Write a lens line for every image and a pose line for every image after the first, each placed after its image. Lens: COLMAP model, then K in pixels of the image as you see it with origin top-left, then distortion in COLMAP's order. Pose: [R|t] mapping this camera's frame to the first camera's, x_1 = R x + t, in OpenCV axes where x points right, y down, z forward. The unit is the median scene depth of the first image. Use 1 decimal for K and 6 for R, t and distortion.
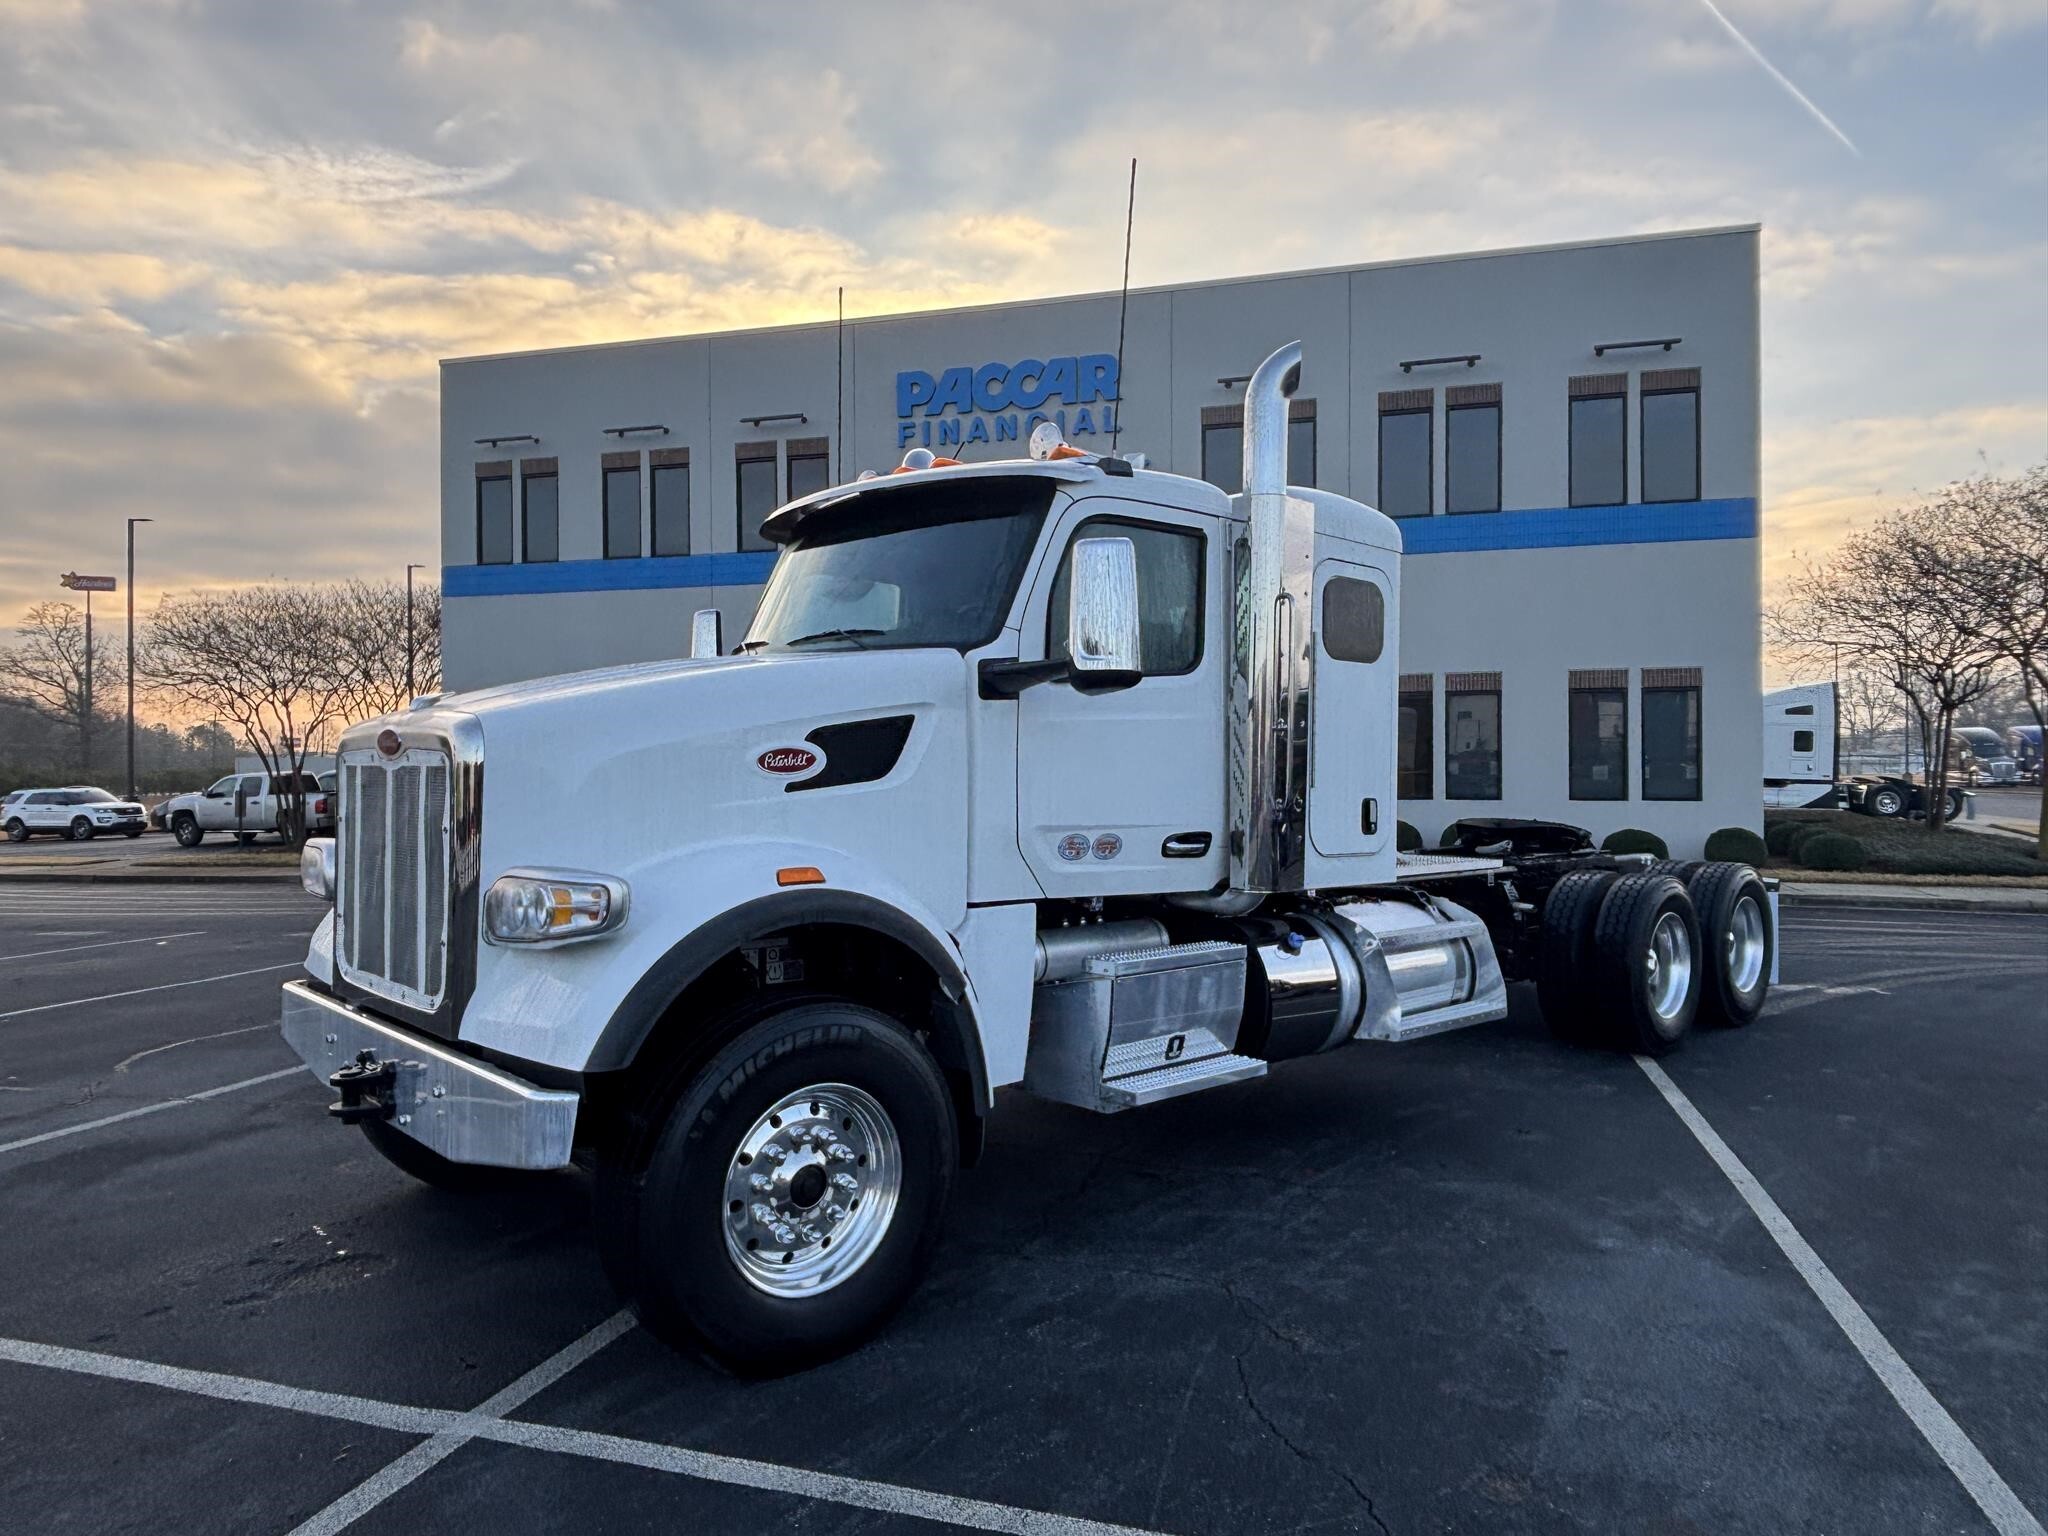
lens RADIAL K [[1313.2, 0, 1036.9], [0, 1313.2, 767.3], [0, 0, 1]] dist [0.018187, -0.027253]
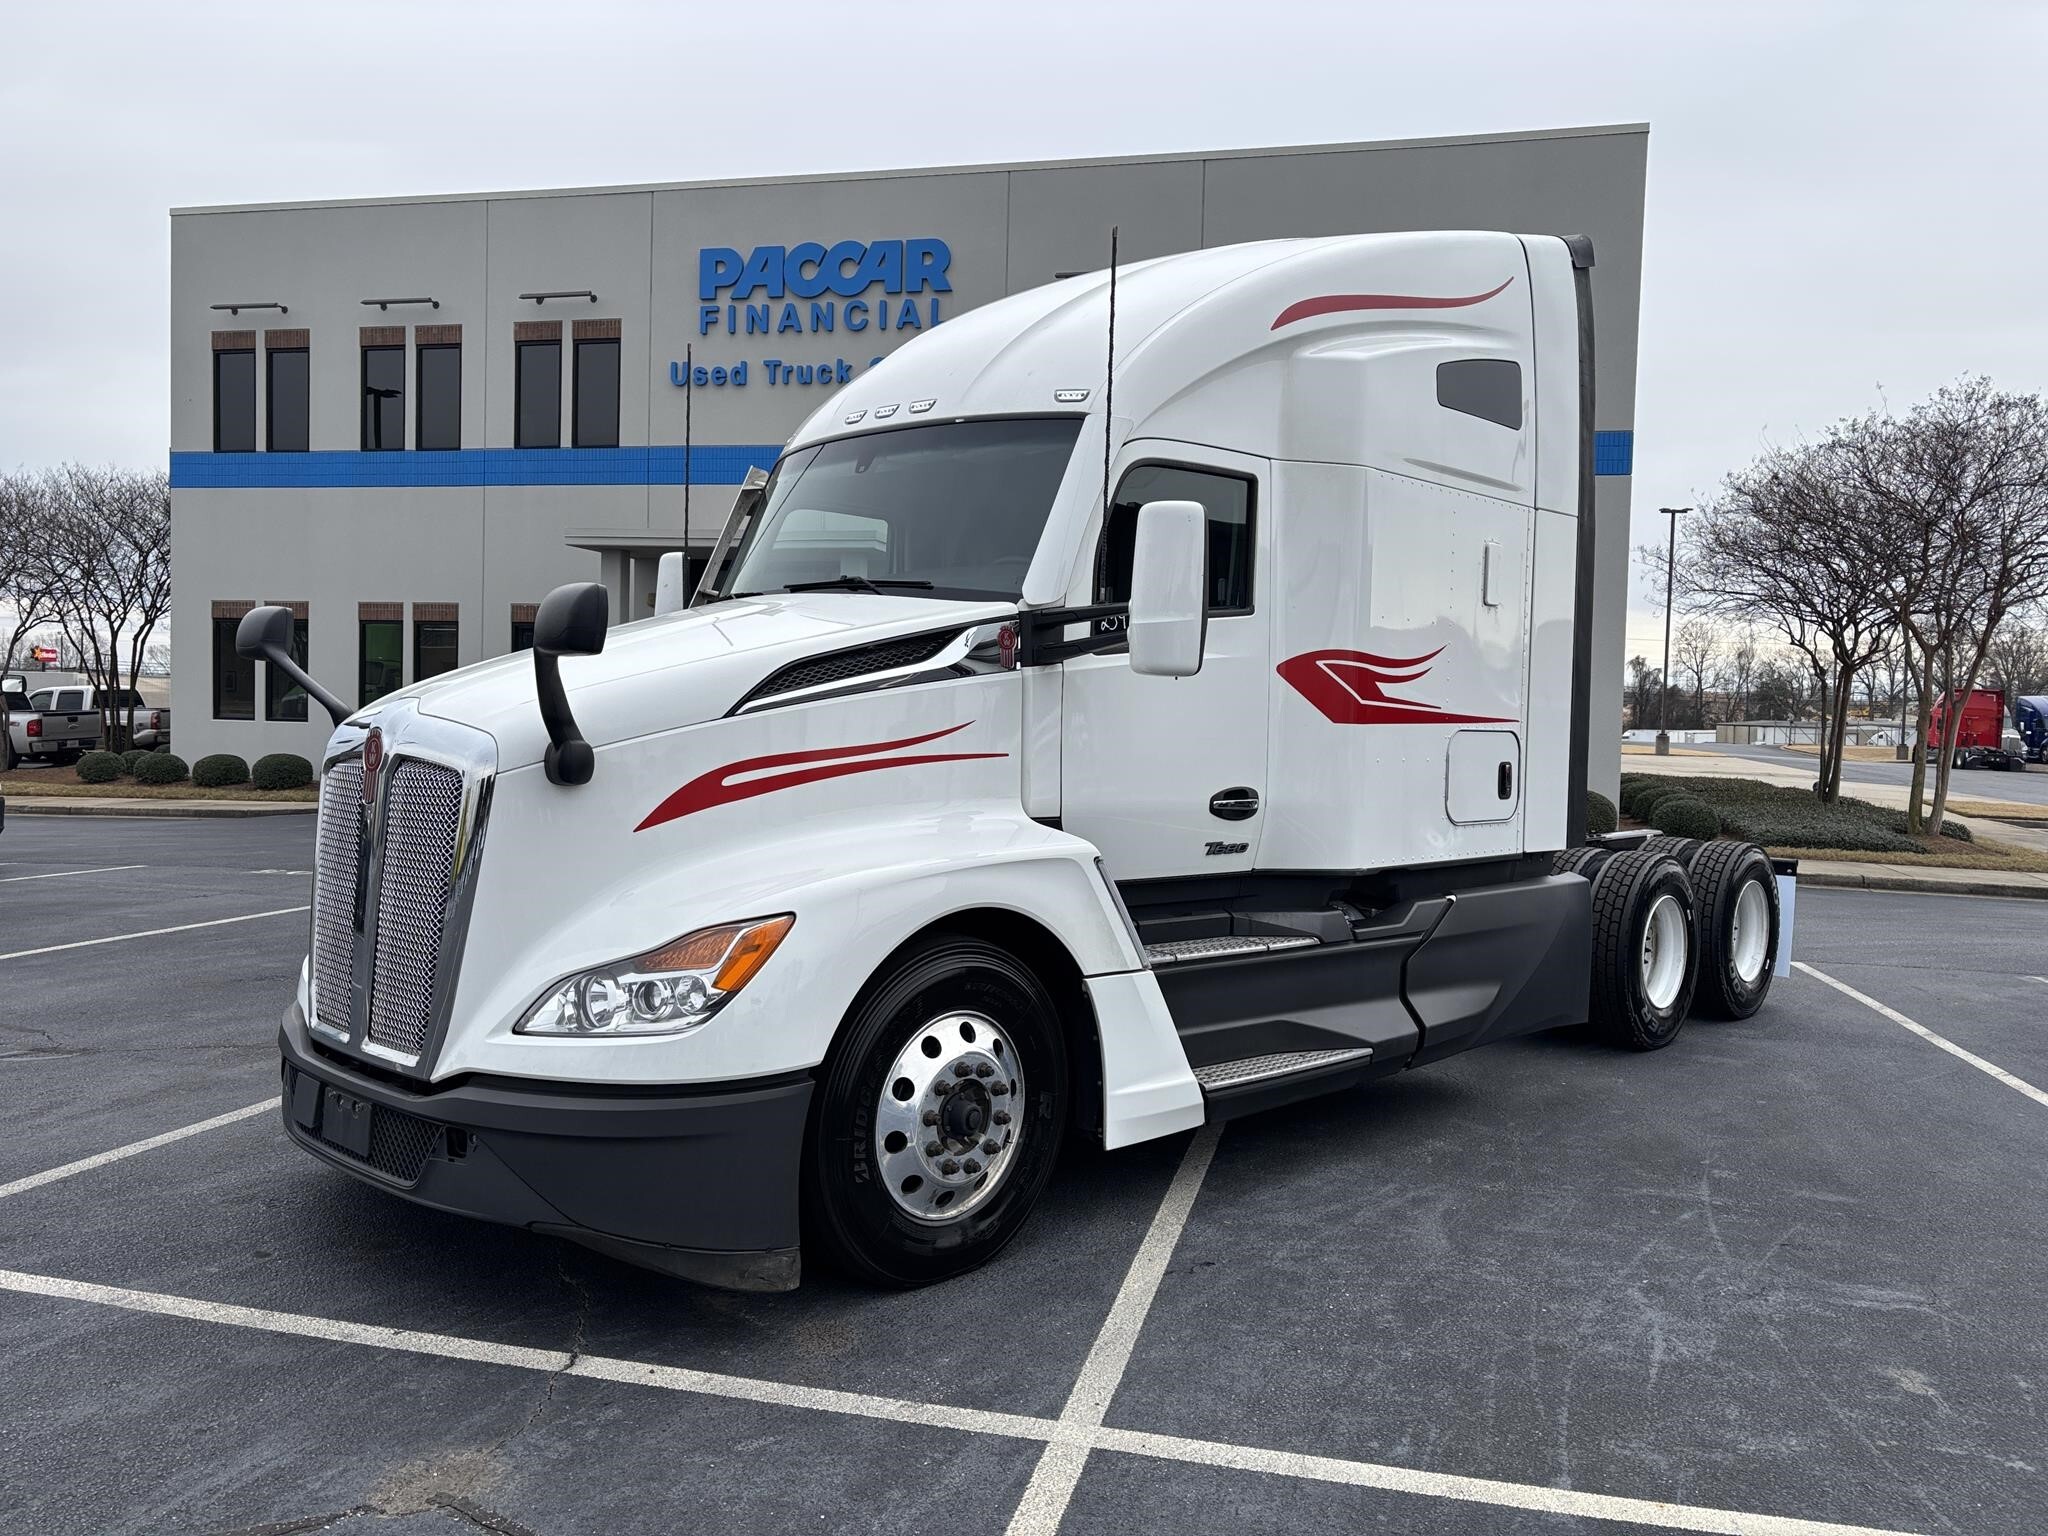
lens RADIAL K [[1540.7, 0, 1034.9], [0, 1540.7, 755.5], [0, 0, 1]] dist [0.036742, -0.036127]
pose [[0.998515, 0.026820, 0.047409, 0.089272], [-0.028152, 0.999221, 0.027640, 0.002911], [-0.046631, -0.028933, 0.998493, -0.058755]]
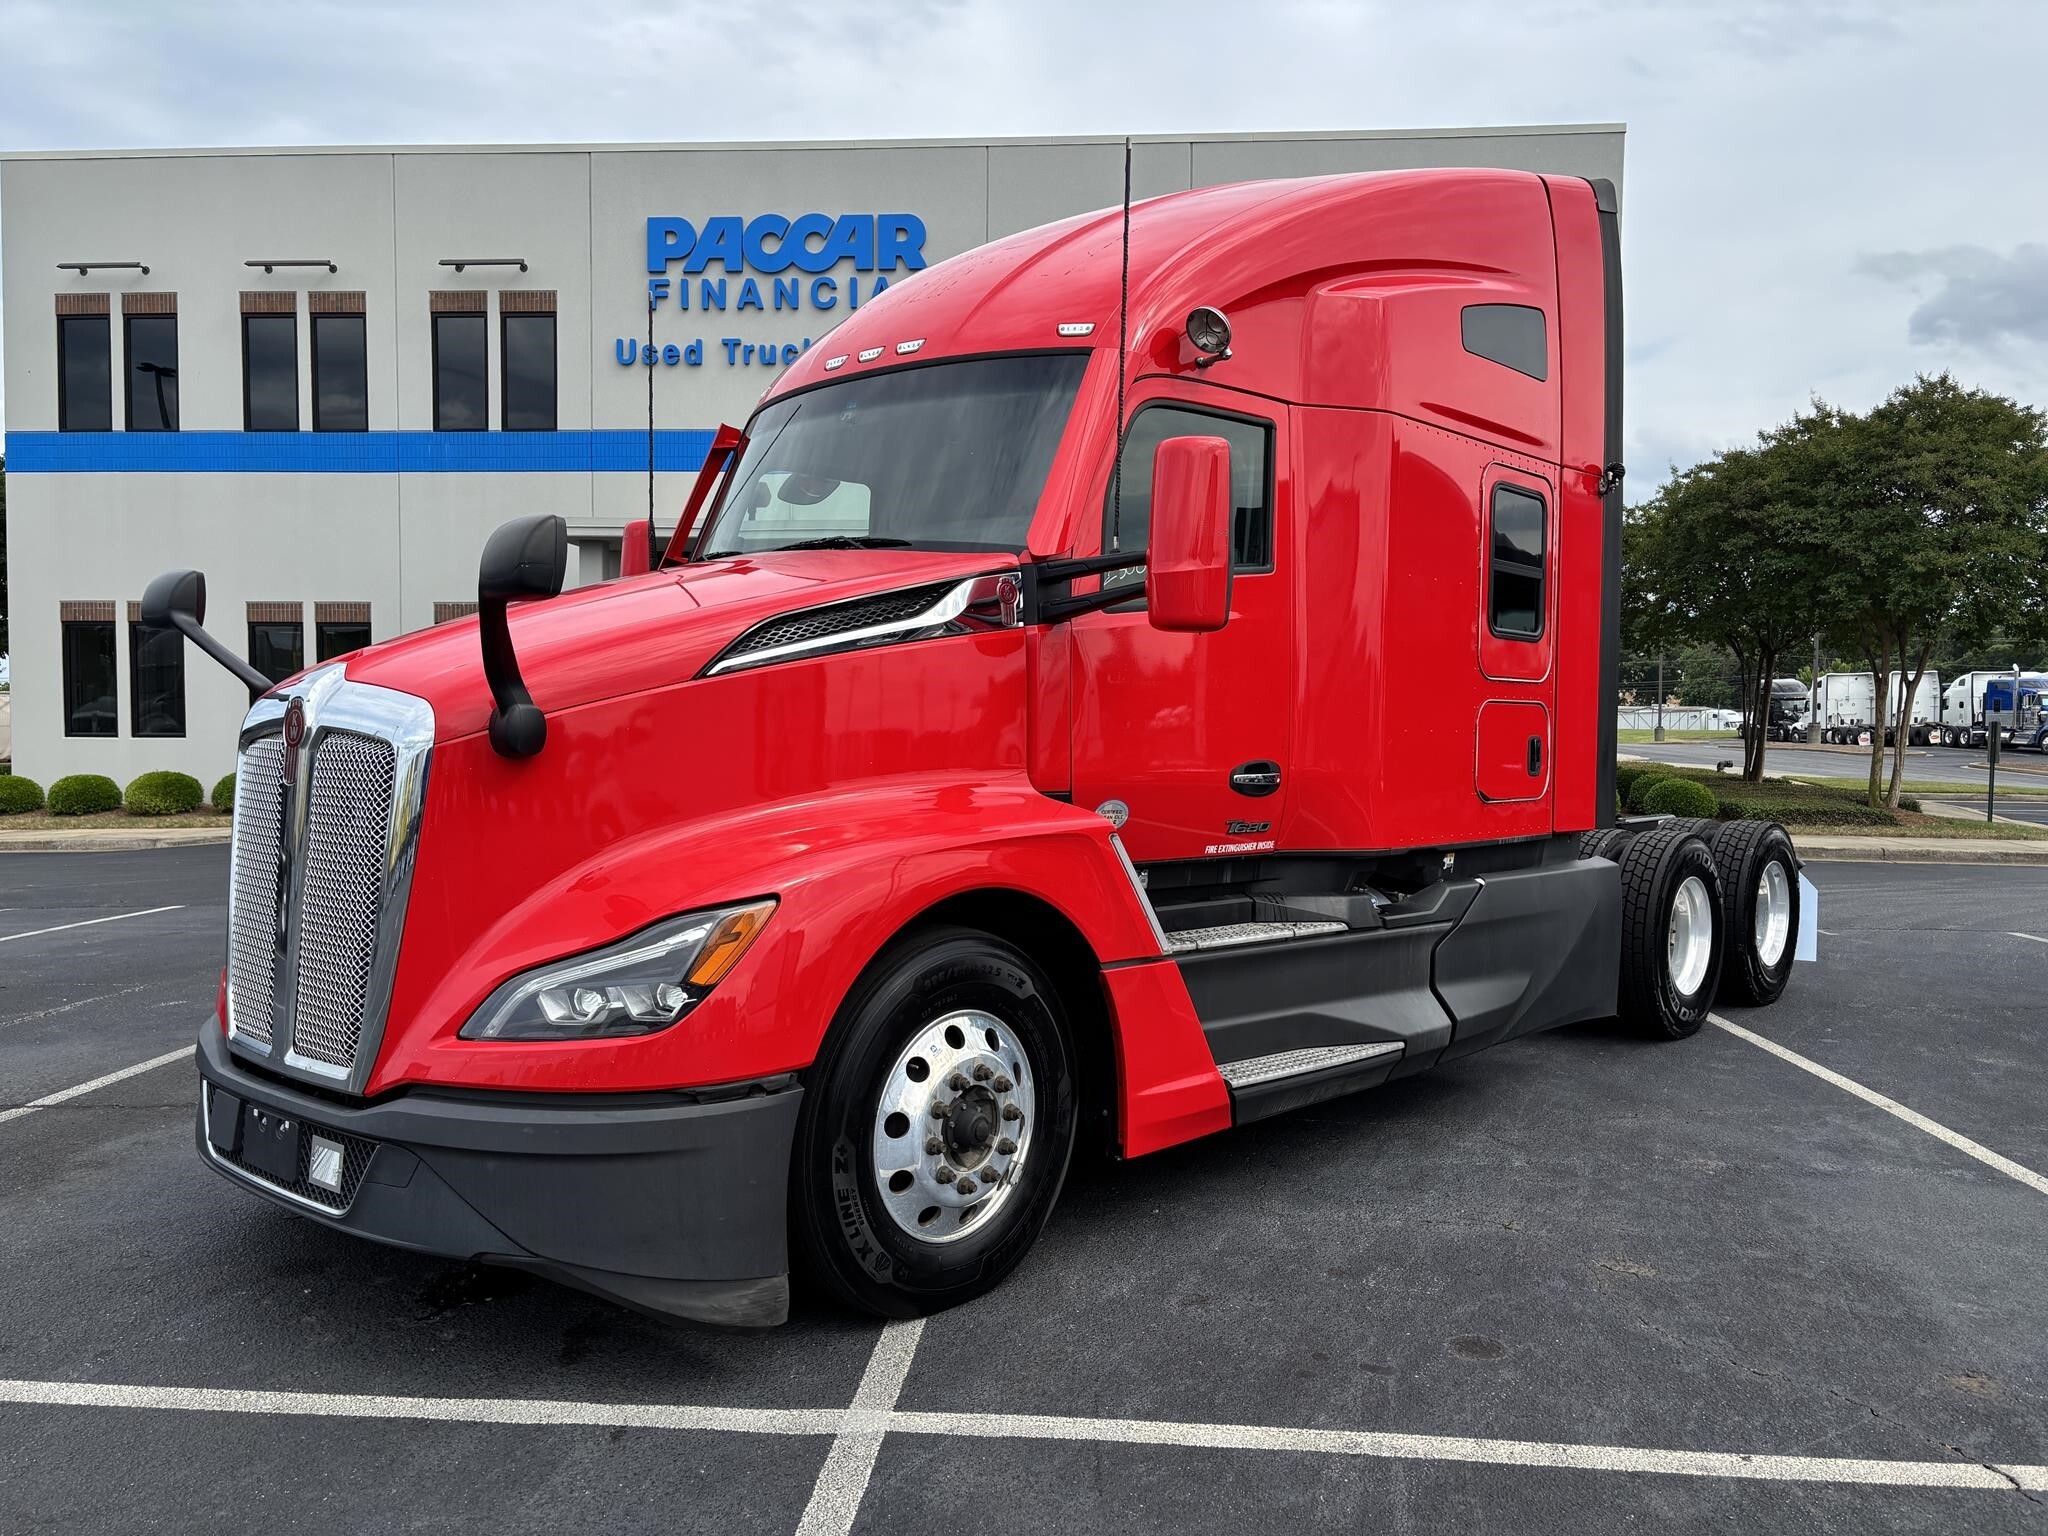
lens RADIAL K [[1540.7, 0, 1031.1], [0, 1540.7, 774.3], [0, 0, 1]] dist [0.036742, -0.036127]
pose [[0.976404, 0.000494, 0.215951, -0.093976], [-0.008486, 0.999313, 0.036084, 0.008340], [-0.215785, -0.037065, 0.975737, 0.003963]]
